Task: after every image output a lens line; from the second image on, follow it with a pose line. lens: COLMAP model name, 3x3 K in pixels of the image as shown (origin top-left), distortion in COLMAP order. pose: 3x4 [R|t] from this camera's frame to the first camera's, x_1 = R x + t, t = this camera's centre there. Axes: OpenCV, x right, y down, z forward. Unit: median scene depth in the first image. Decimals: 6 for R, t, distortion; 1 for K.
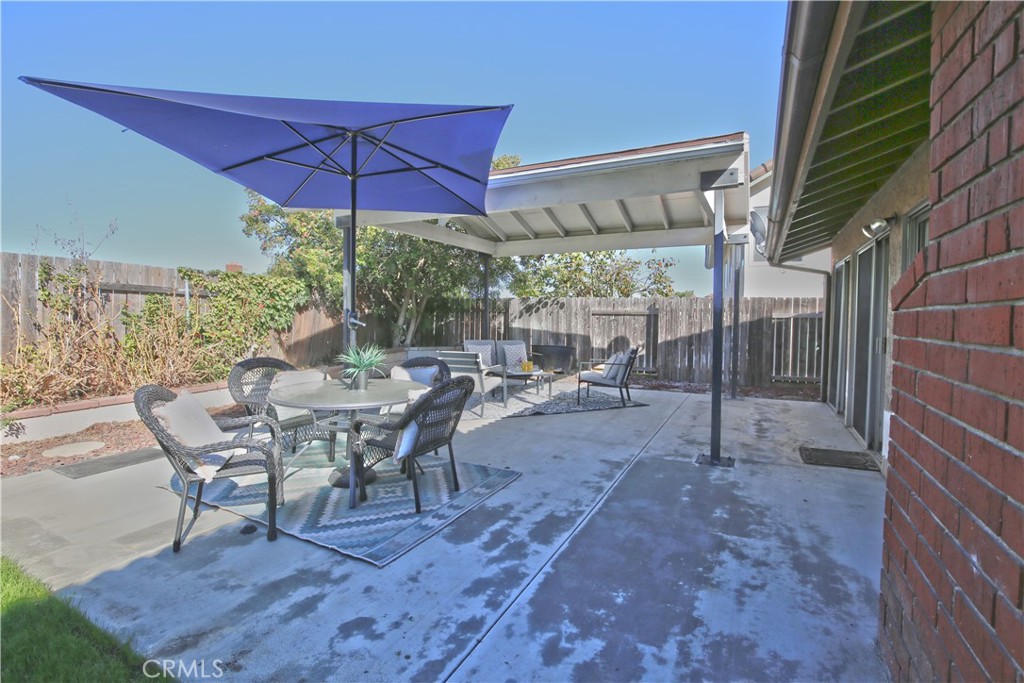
lens RADIAL K [[469.4, 0, 516.3], [0, 469.4, 336.3], [0, 0, 1]] dist [-0.000610, -0.000053]
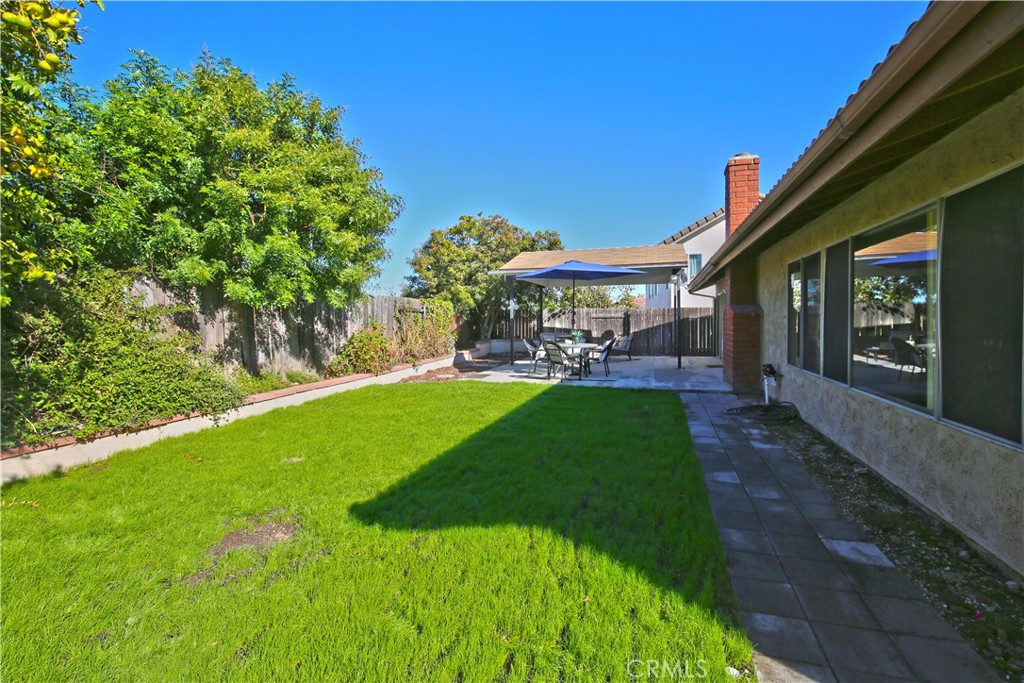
lens RADIAL K [[469.4, 0, 508.8], [0, 469.4, 338.0], [0, 0, 1]] dist [-0.000610, -0.000053]
pose [[0.985780, -0.024005, 0.166316, -0.444834], [0.025624, 0.999643, -0.007593, 0.033173], [-0.166074, 0.011747, 0.986043, -0.682145]]
